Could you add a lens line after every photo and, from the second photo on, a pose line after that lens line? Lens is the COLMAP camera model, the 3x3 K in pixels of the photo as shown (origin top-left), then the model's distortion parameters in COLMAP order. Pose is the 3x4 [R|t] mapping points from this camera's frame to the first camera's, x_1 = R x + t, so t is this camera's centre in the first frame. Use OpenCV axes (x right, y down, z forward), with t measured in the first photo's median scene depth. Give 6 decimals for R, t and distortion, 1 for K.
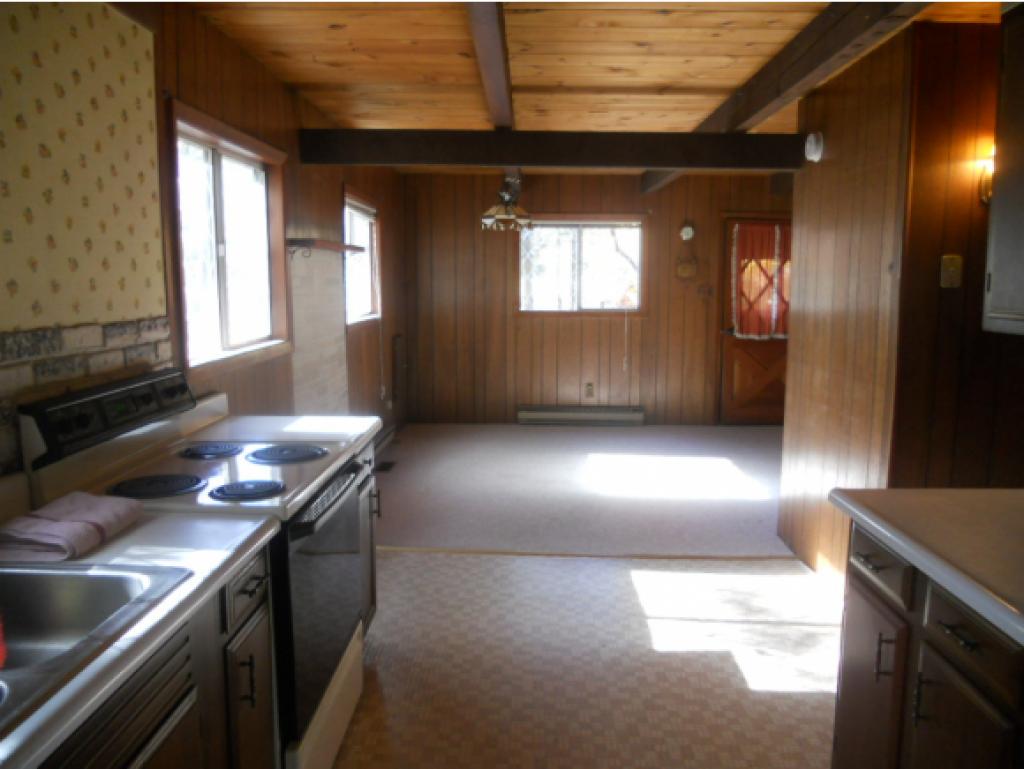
lens RADIAL K [[786.1, 0, 513.4], [0, 786.1, 382.9], [0, 0, 1]] dist [-0.050475, 0.007330]
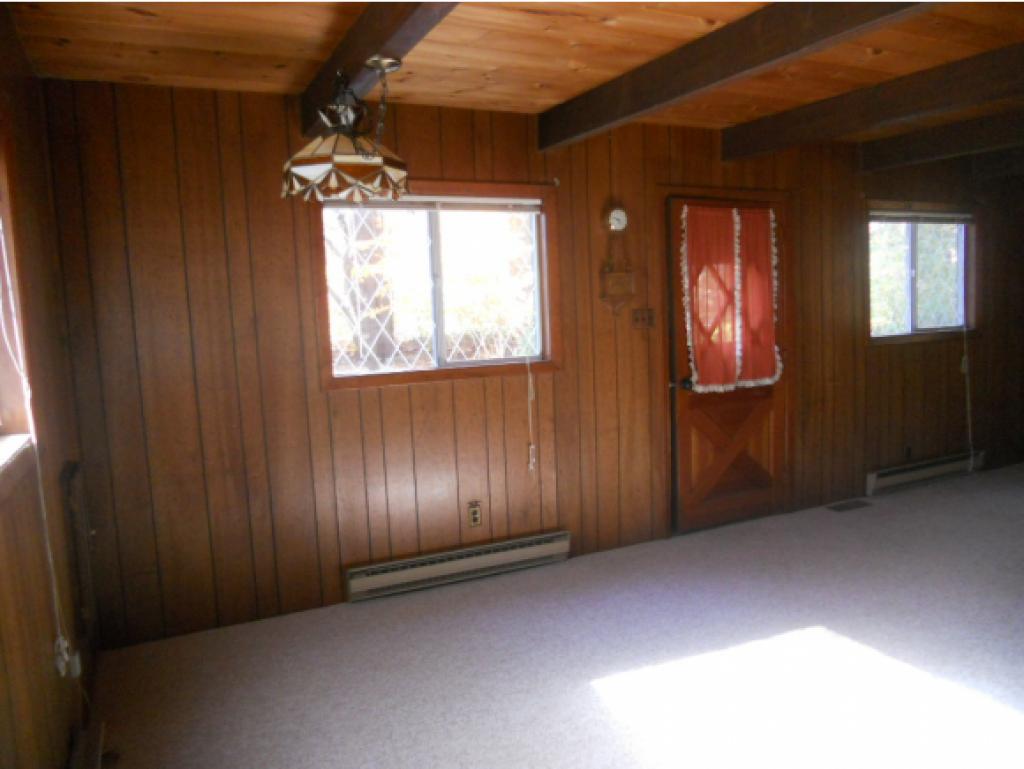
lens RADIAL K [[786.1, 0, 525.6], [0, 786.1, 403.0], [0, 0, 1]] dist [-0.050475, 0.007330]
pose [[0.887197, -0.096939, 0.451091, -0.110213], [0.103864, 0.994547, 0.009449, -0.069398], [-0.449547, 0.038469, 0.892428, 0.518083]]
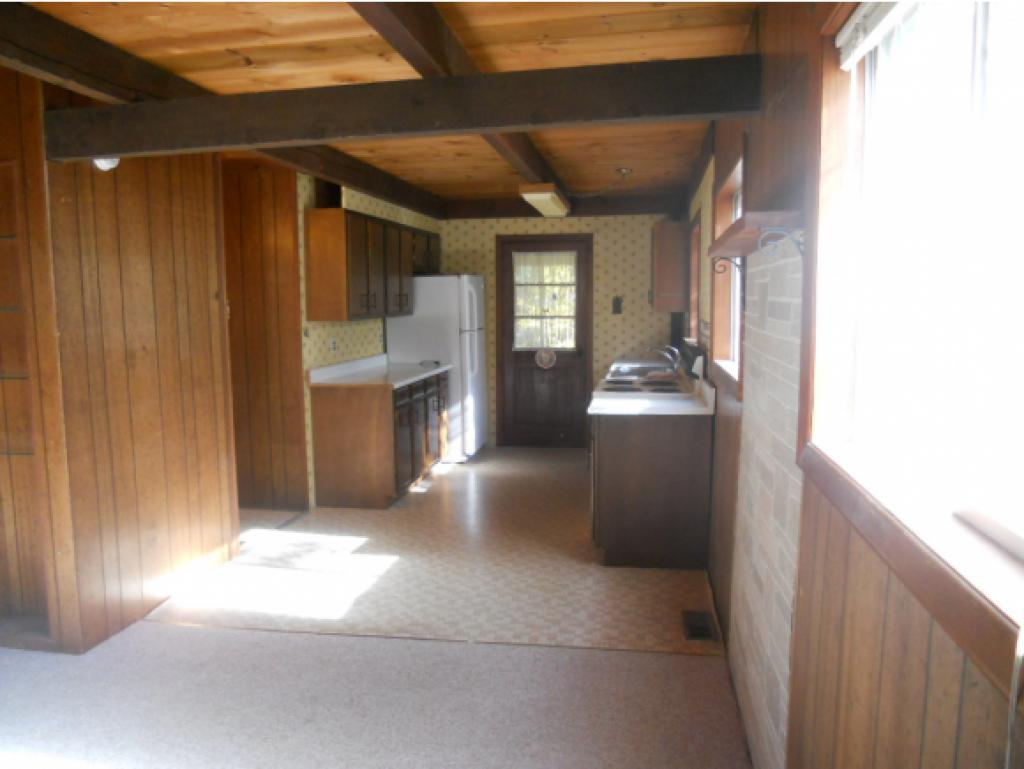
lens RADIAL K [[786.1, 0, 510.6], [0, 786.1, 386.7], [0, 0, 1]] dist [-0.050475, 0.007330]
pose [[-0.989022, -0.010123, 0.147424, -0.201911], [0.025309, 0.971304, 0.236490, -0.261888], [-0.145587, 0.237625, -0.960385, 1.965743]]
